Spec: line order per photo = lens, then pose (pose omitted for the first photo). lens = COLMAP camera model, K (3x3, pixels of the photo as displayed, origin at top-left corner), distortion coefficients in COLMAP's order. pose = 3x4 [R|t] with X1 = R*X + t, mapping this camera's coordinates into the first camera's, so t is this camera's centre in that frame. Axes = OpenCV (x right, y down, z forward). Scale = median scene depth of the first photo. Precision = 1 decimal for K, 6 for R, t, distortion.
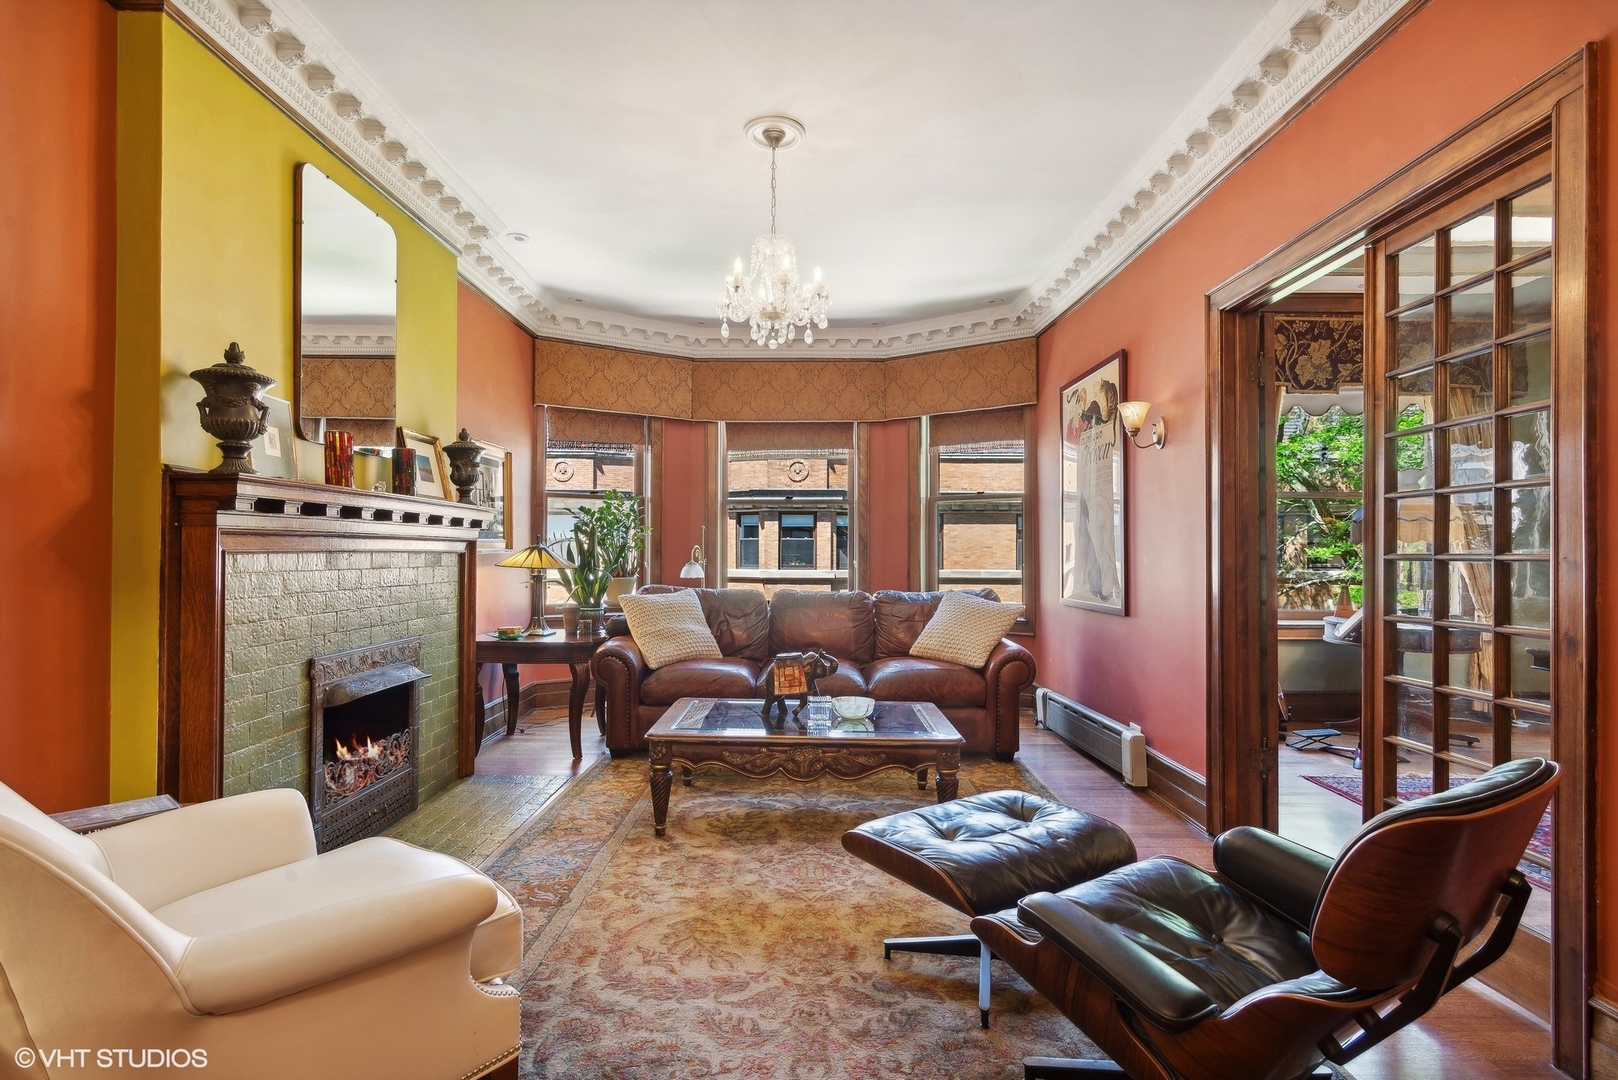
lens RADIAL K [[804.4, 0, 806.9], [0, 804.4, 546.1], [0, 0, 1]] dist [0.002751, -0.000211]
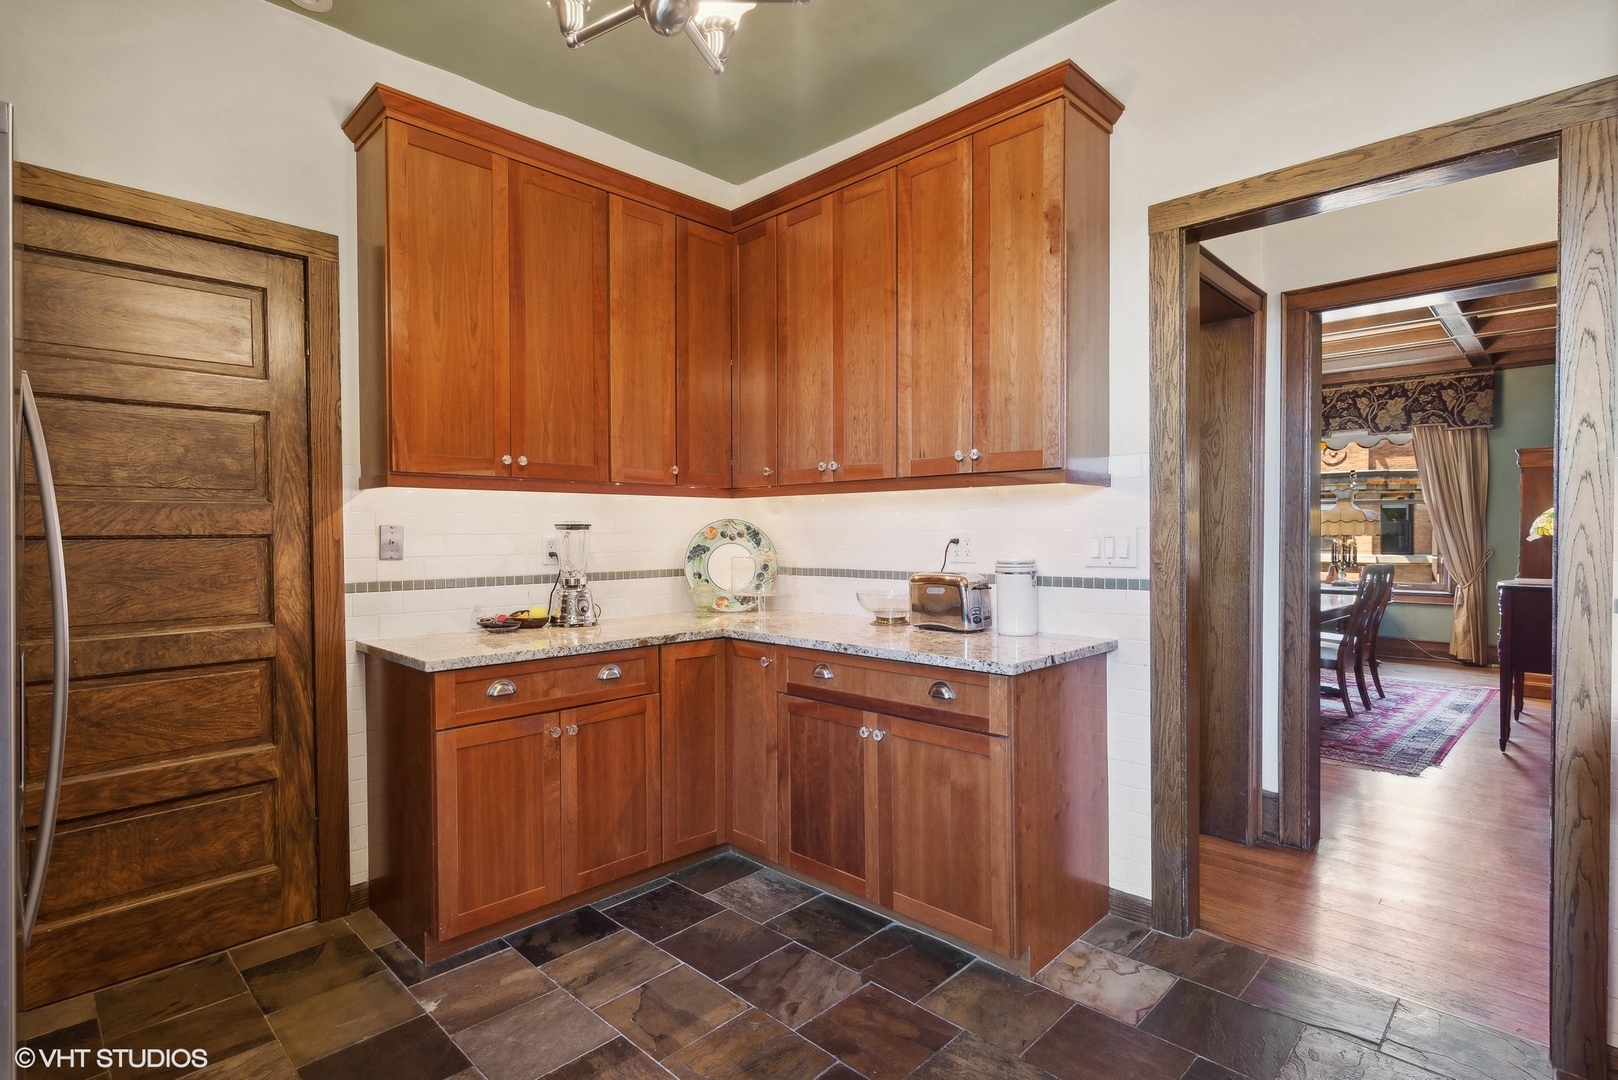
lens RADIAL K [[804.4, 0, 806.9], [0, 804.4, 546.1], [0, 0, 1]] dist [0.002751, -0.000211]
pose [[0.718595, 0.003671, -0.695419, 1.012573], [0.010755, 0.999808, 0.016391, -0.019660], [0.695346, -0.019258, 0.718418, -0.802044]]
